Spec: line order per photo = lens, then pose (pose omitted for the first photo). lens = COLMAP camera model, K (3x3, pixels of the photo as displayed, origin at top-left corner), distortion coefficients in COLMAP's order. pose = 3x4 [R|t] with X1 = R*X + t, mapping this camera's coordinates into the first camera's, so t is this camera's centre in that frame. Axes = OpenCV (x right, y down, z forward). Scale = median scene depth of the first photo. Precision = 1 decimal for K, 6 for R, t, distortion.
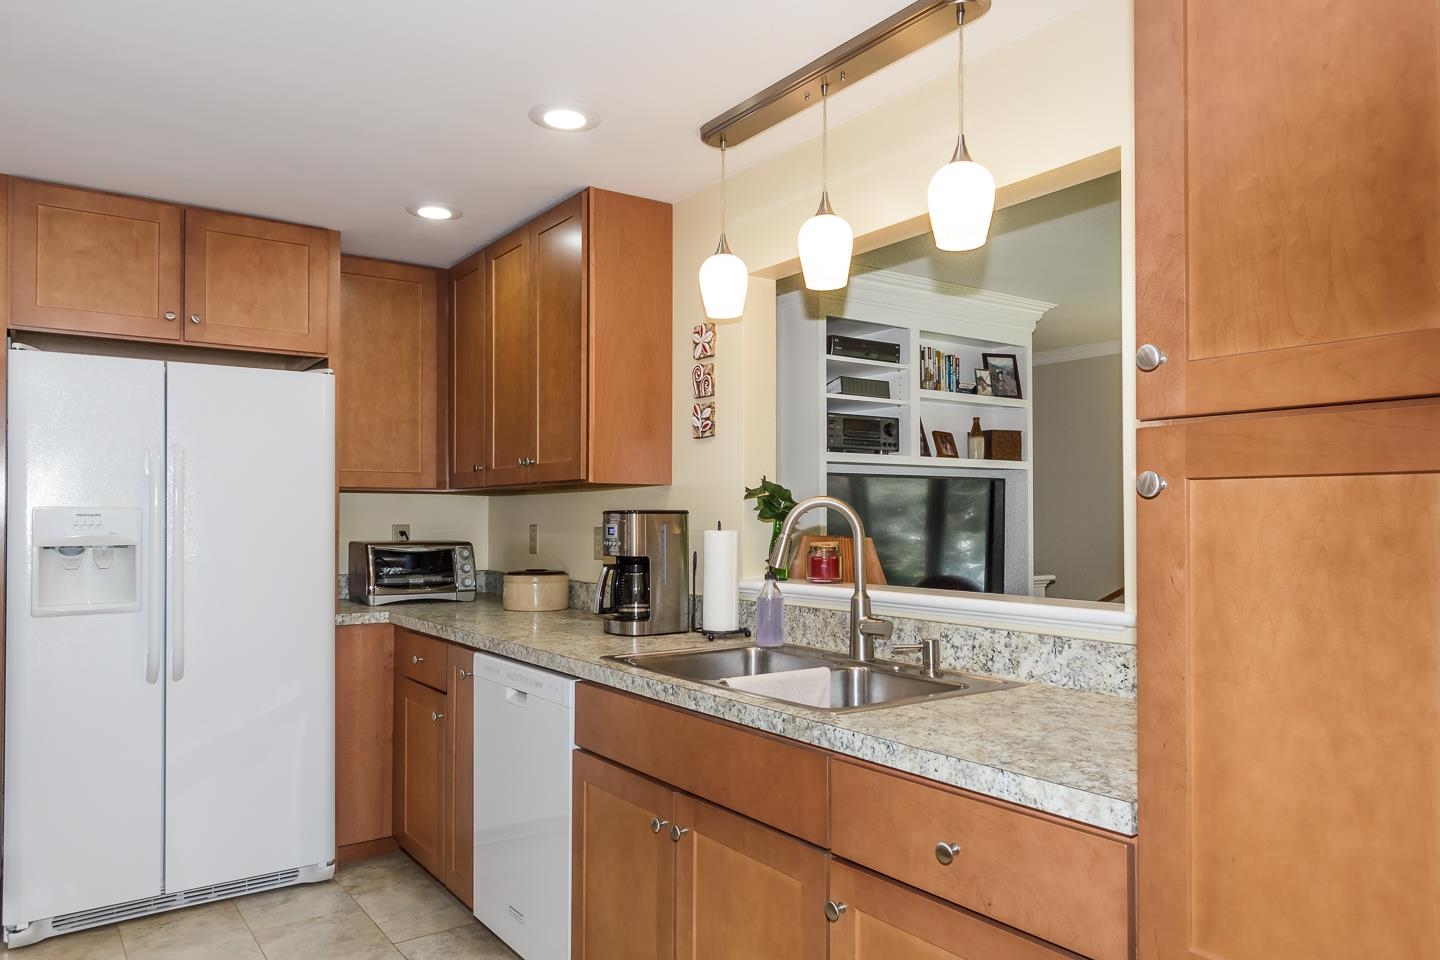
lens RADIAL K [[966.6, 0, 720.7], [0, 966.6, 490.2], [0, 0, 1]] dist [0.002119, -0.001913]
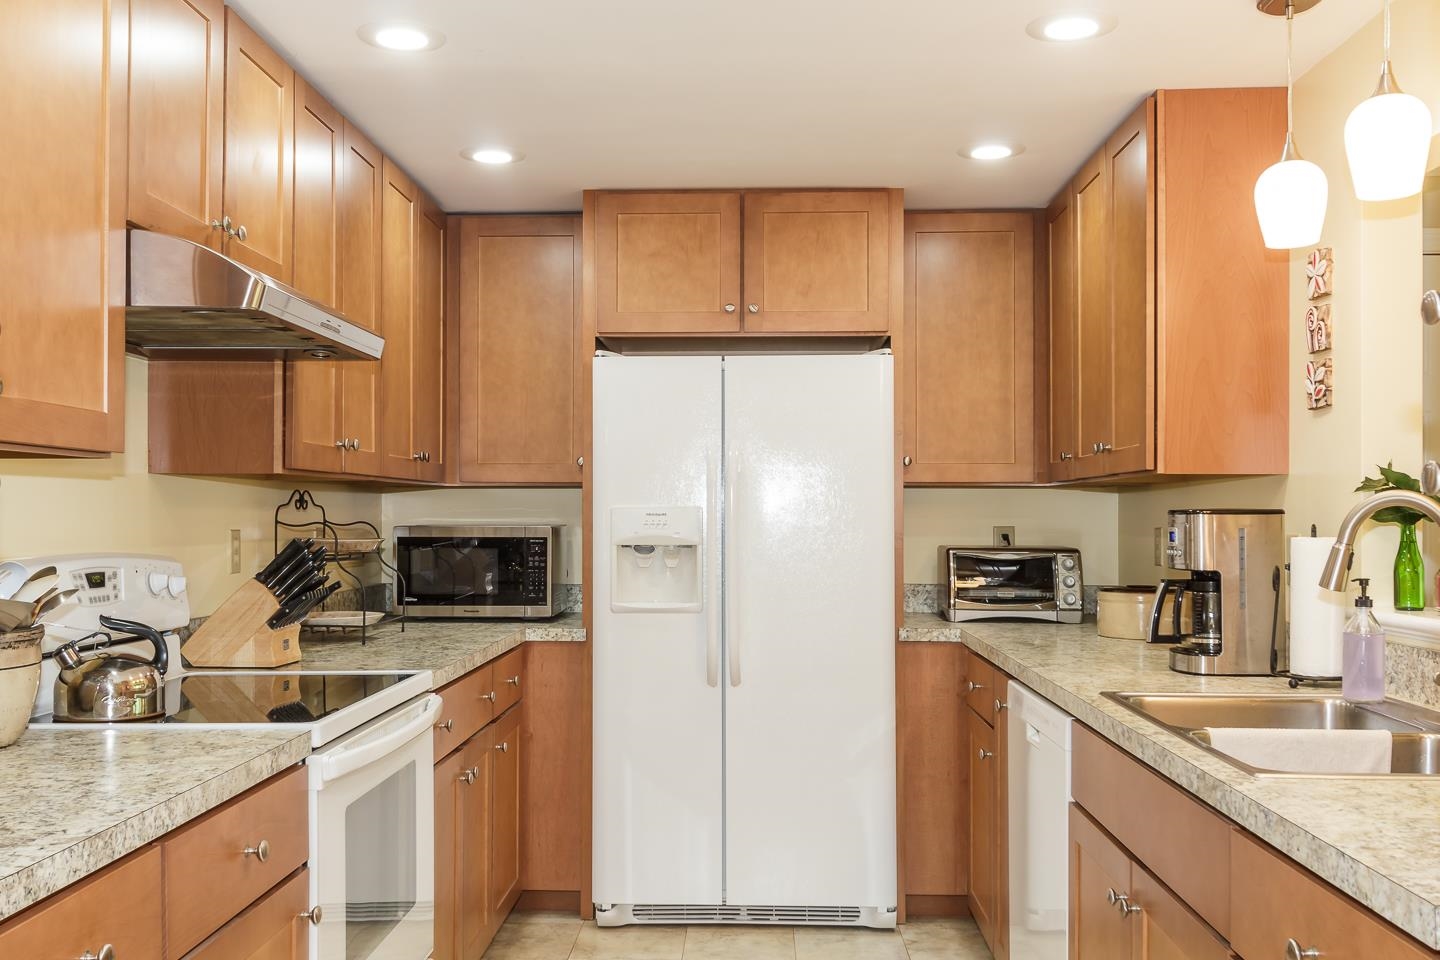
lens RADIAL K [[1329.8, 0, 720.0], [0, 1329.8, 480.0], [0, 0, 1]] dist [0.003610, -0.012247]
pose [[0.790293, -0.014389, -0.612560, 0.230275], [0.014860, 0.999880, -0.004315, -0.003319], [0.612549, -0.005692, 0.790412, -0.054056]]
